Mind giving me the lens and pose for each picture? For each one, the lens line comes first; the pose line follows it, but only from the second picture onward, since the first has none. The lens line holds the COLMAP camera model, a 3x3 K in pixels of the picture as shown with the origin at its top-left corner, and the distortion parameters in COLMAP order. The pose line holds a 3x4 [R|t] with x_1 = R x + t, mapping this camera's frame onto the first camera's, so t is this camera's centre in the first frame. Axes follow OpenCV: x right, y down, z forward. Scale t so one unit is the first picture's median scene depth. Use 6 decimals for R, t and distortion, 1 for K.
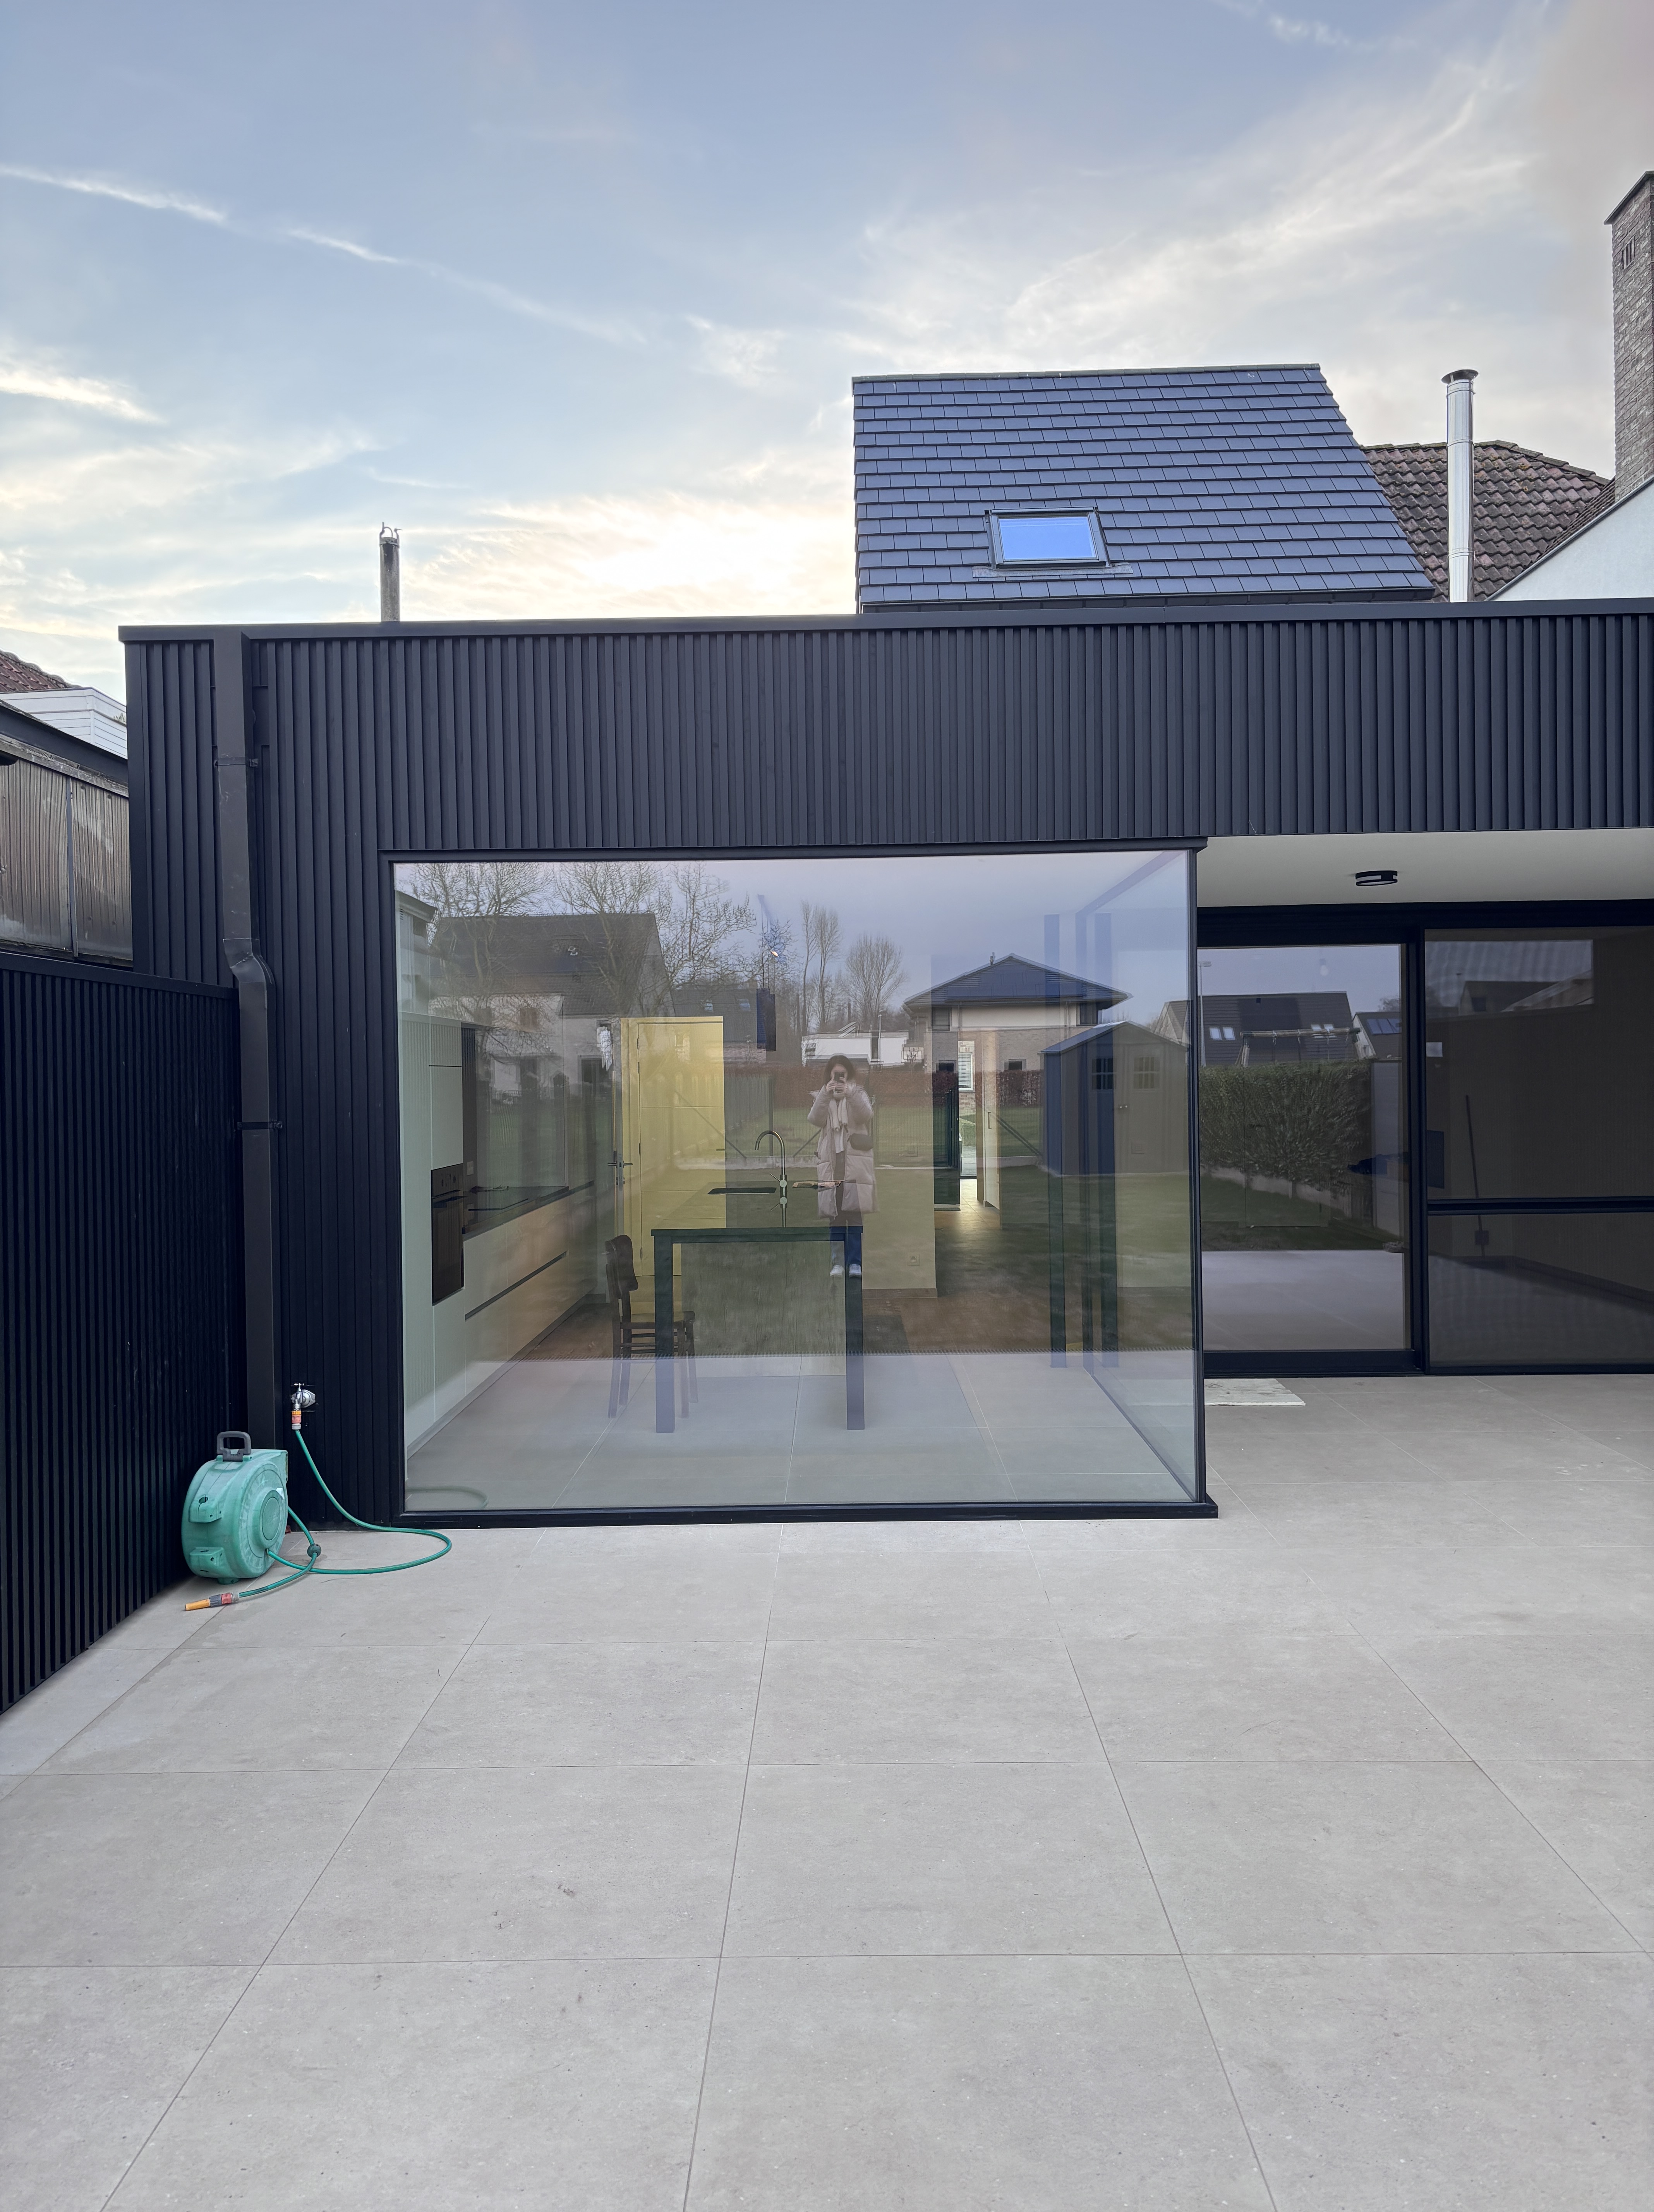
lens RADIAL K [[1677.8, 0, 842.5], [0, 1677.8, 1102.1], [0, 0, 1]] dist [0.083131, 0.002378]
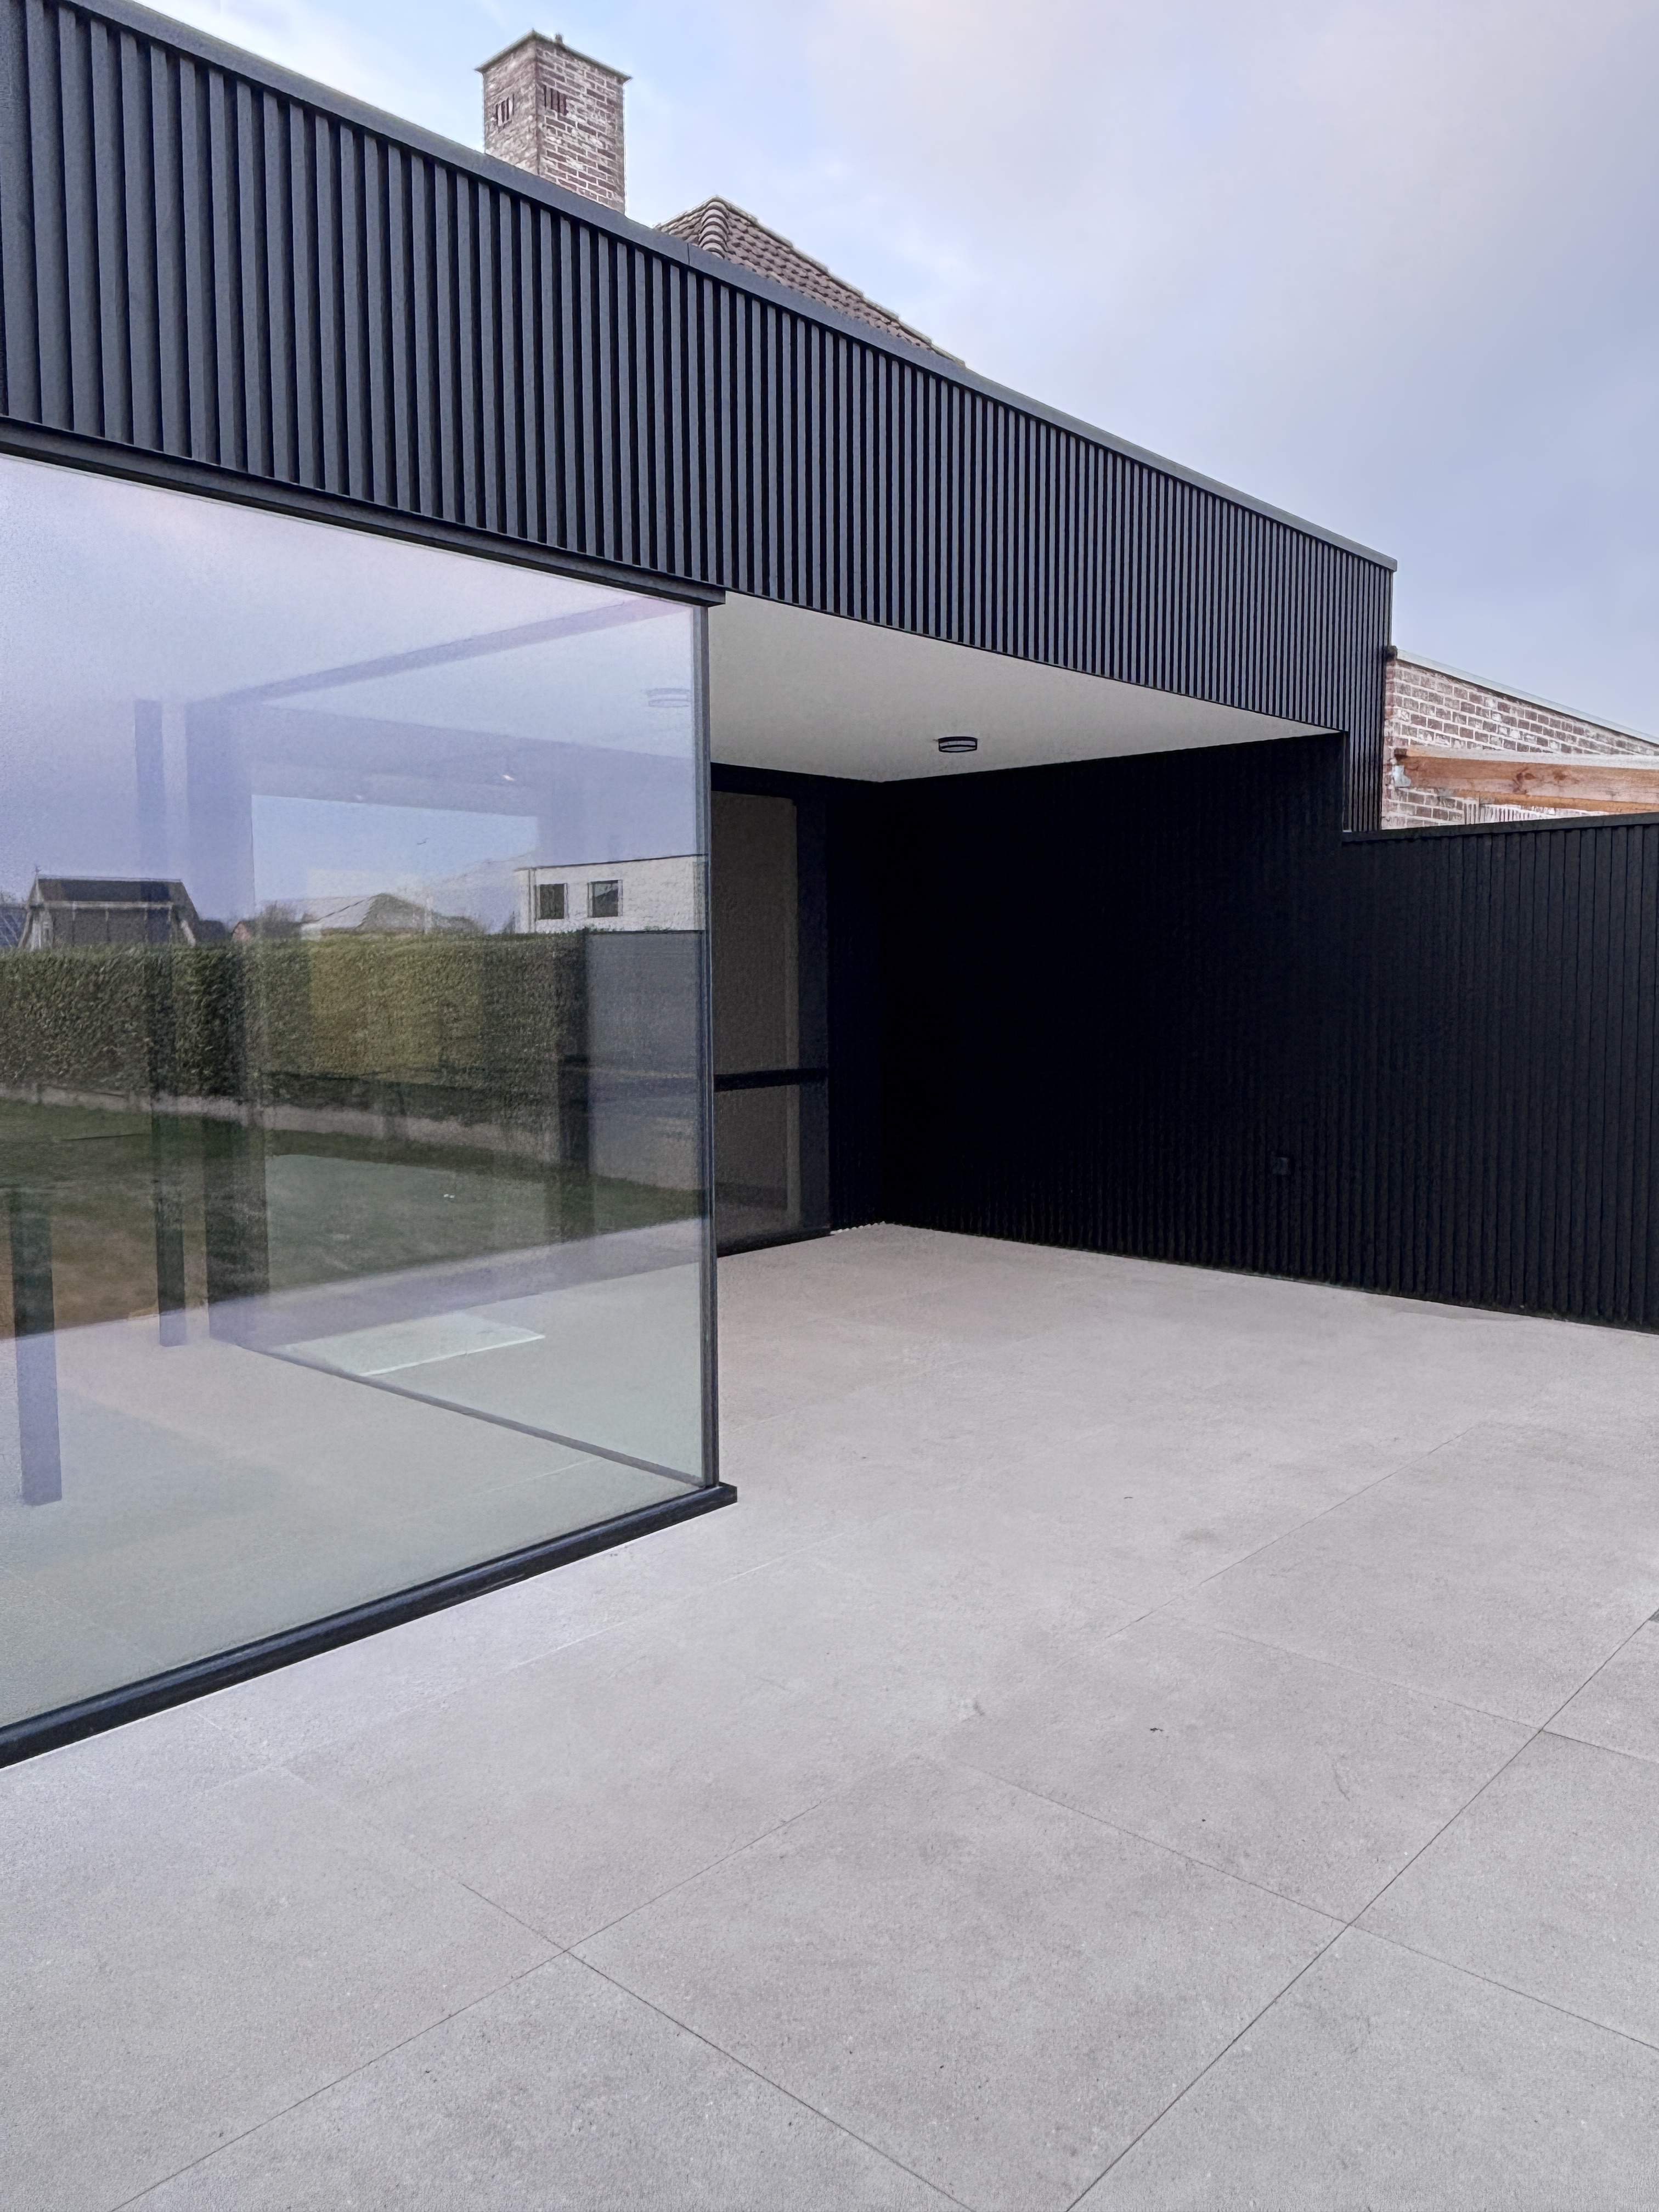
lens RADIAL K [[1624.8, 0, 832.1], [0, 1624.8, 1088.2], [0, 0, 1]] dist [0.023723, -0.010657]
pose [[0.664447, -0.047329, 0.745835, -0.351618], [0.007083, 0.998347, 0.057043, 0.022287], [-0.747301, -0.032619, 0.663684, 0.602382]]
